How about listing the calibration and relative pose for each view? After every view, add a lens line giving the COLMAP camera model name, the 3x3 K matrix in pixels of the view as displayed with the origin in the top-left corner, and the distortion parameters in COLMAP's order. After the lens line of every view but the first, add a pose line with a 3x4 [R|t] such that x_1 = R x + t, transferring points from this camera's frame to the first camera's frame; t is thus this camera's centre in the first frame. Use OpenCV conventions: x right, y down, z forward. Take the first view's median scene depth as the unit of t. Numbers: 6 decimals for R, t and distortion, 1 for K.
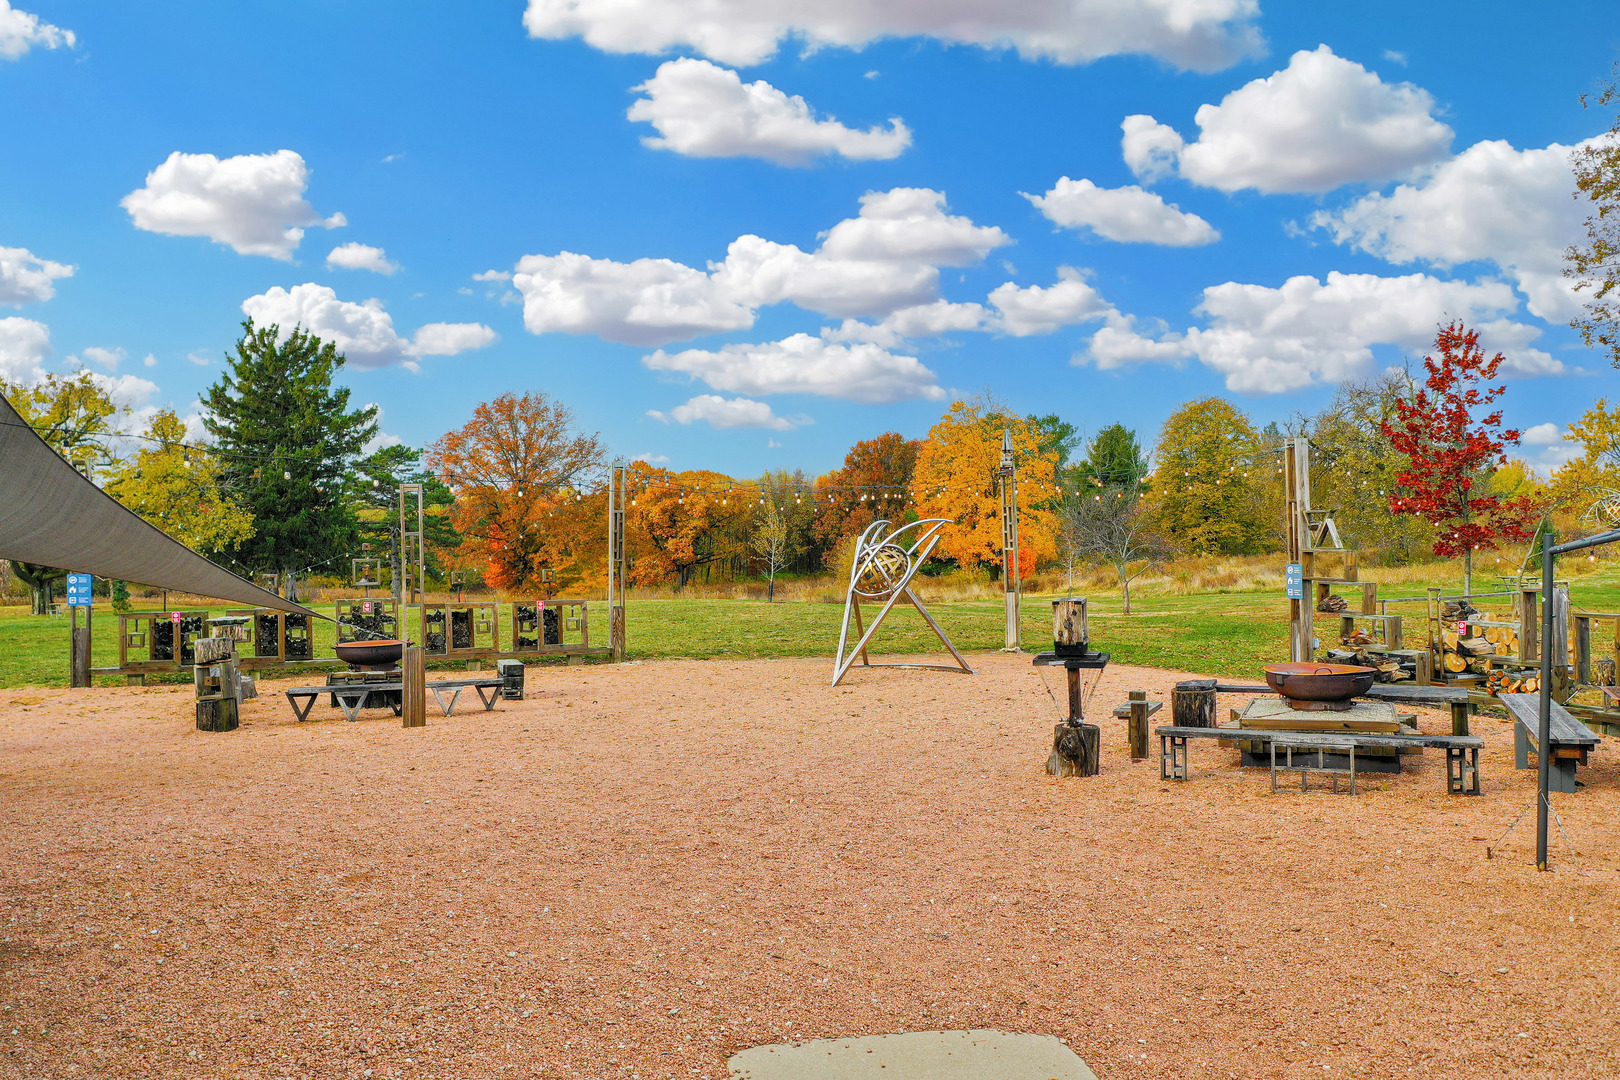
lens RADIAL K [[1285.7, 0, 806.1], [0, 1285.7, 542.9], [0, 0, 1]] dist [0.007193, 0.007117]
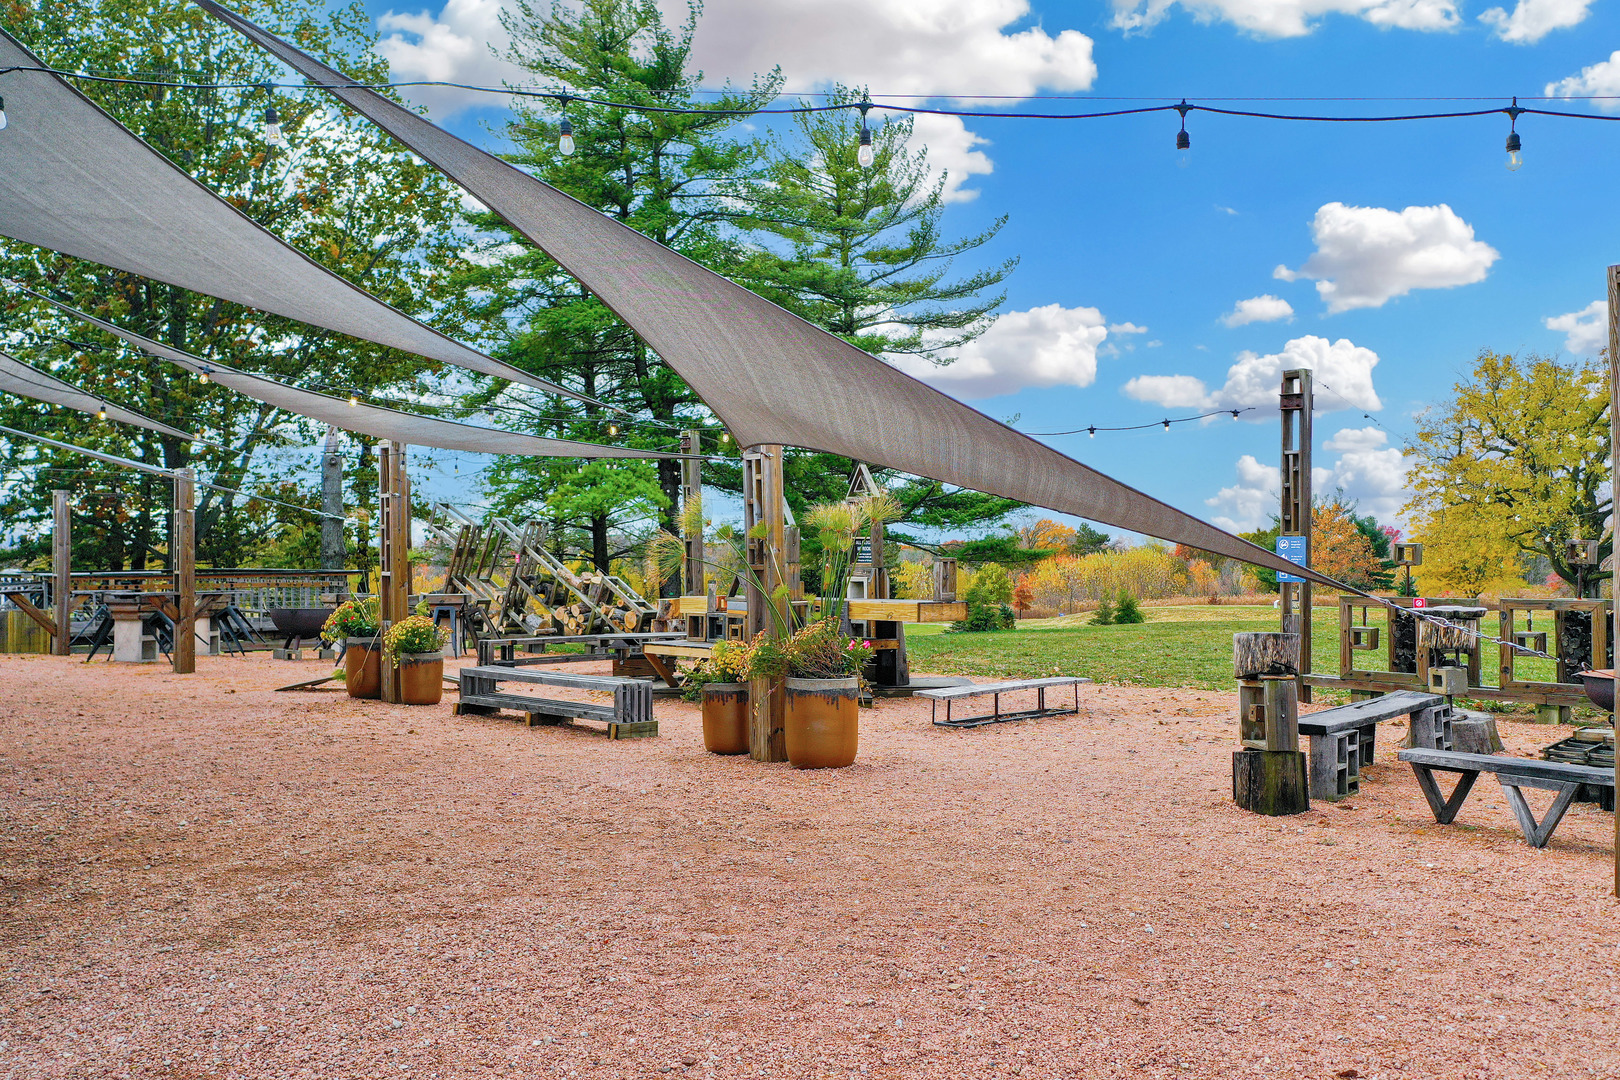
lens RADIAL K [[1285.7, 0, 806.1], [0, 1285.7, 542.9], [0, 0, 1]] dist [0.007193, 0.007117]
pose [[0.424424, 0.003582, -0.905457, -0.043973], [-0.010267, 0.999947, -0.000857, 0.027587], [0.905405, 0.009659, 0.424438, 0.421665]]
